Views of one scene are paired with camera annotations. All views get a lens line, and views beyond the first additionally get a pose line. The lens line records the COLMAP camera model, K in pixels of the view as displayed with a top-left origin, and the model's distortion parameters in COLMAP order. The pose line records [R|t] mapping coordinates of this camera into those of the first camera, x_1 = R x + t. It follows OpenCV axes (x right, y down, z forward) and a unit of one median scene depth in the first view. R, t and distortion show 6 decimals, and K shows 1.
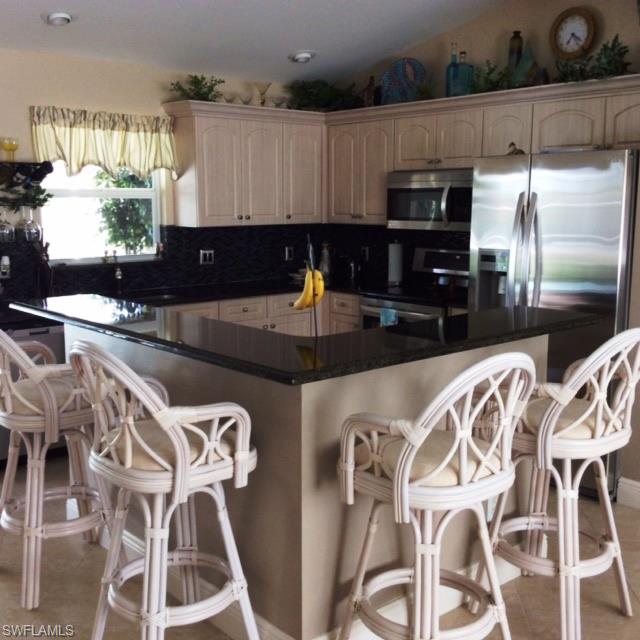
lens RADIAL K [[798.7, 0, 320.0], [0, 798.7, 320.0], [0, 0, 1]] dist [0.168598, -0.386136]
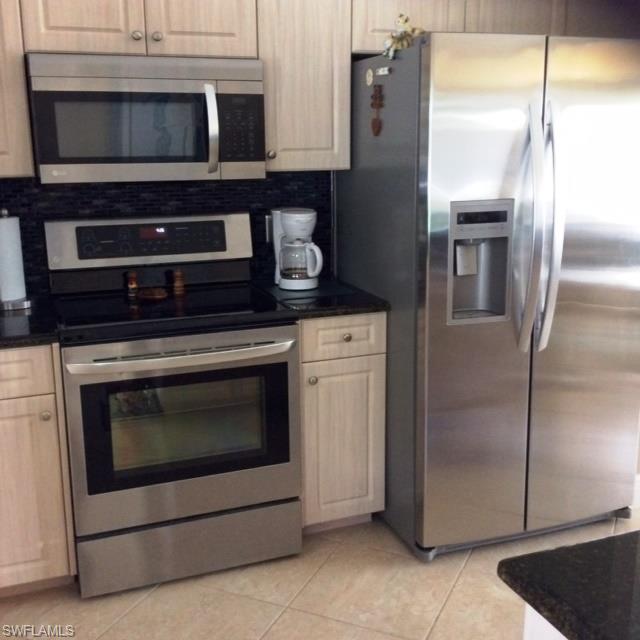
lens RADIAL K [[798.7, 0, 320.0], [0, 798.7, 320.0], [0, 0, 1]] dist [0.168598, -0.386136]
pose [[0.348432, -0.217512, 0.911748, -0.288392], [0.154644, 0.972713, 0.172958, -0.095145], [-0.924489, 0.080733, 0.372561, 0.698827]]
